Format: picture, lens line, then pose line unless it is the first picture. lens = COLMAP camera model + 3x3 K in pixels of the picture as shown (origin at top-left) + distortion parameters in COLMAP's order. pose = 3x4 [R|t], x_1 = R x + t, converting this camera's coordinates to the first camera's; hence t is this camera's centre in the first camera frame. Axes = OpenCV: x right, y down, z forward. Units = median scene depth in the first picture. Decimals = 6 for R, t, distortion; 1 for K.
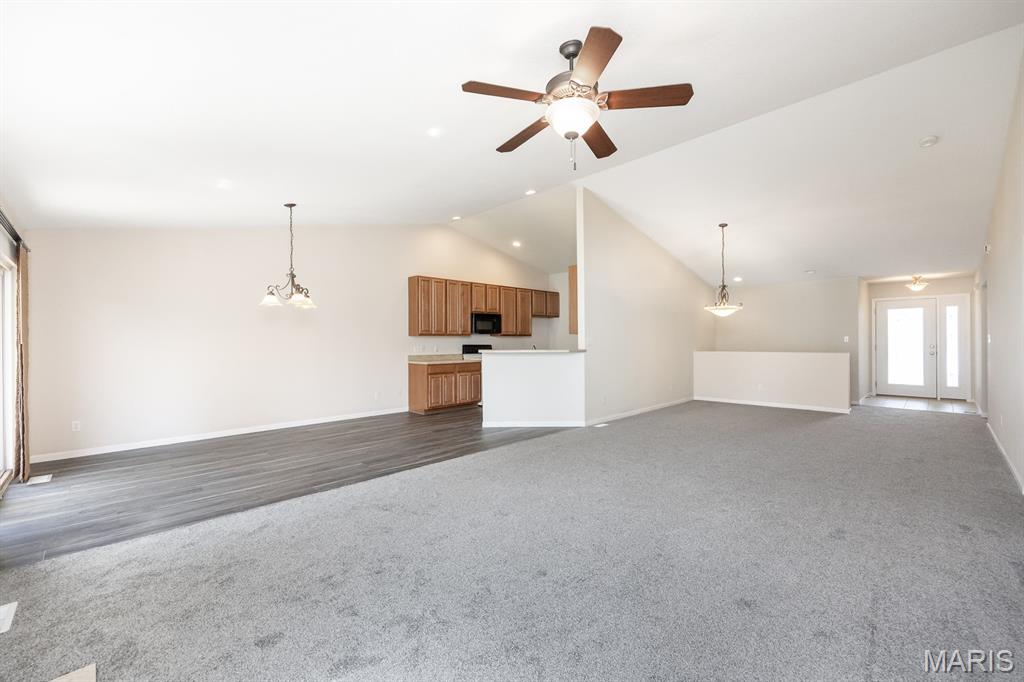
lens RADIAL K [[420.6, 0, 507.7], [0, 420.6, 341.1], [0, 0, 1]] dist [0.002285, 0.000186]
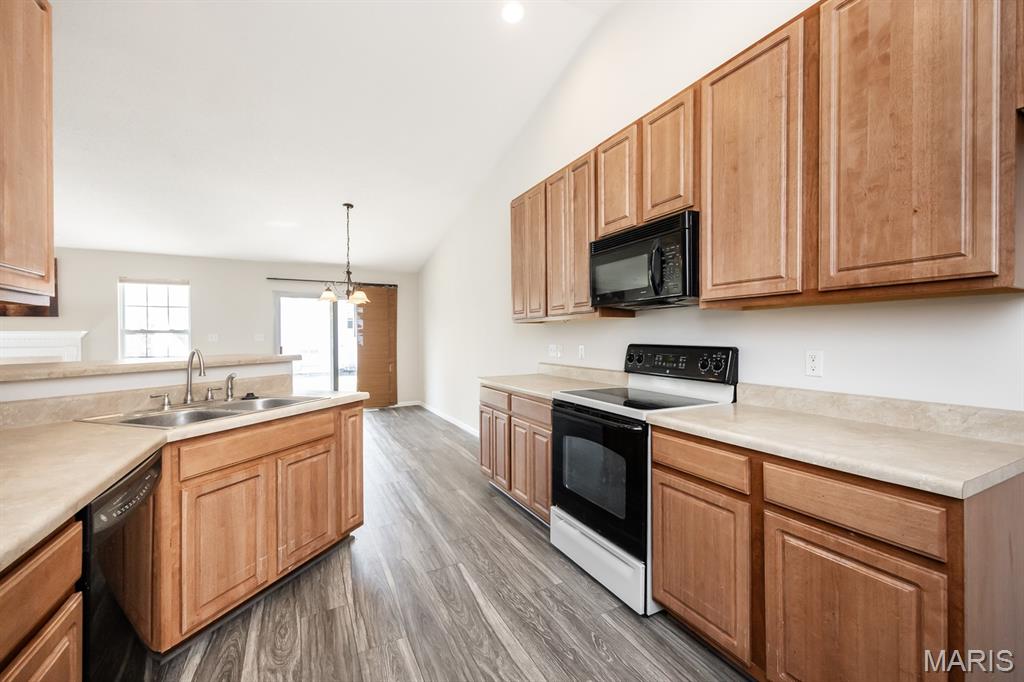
lens RADIAL K [[434.6, 0, 528.6], [0, 434.6, 341.9], [0, 0, 1]] dist [0.001090, 0.000168]
pose [[-0.278394, 0.014486, -0.960358, 0.259389], [0.008484, 0.999884, 0.012623, 0.002621], [0.960429, -0.004634, -0.278485, 1.106613]]
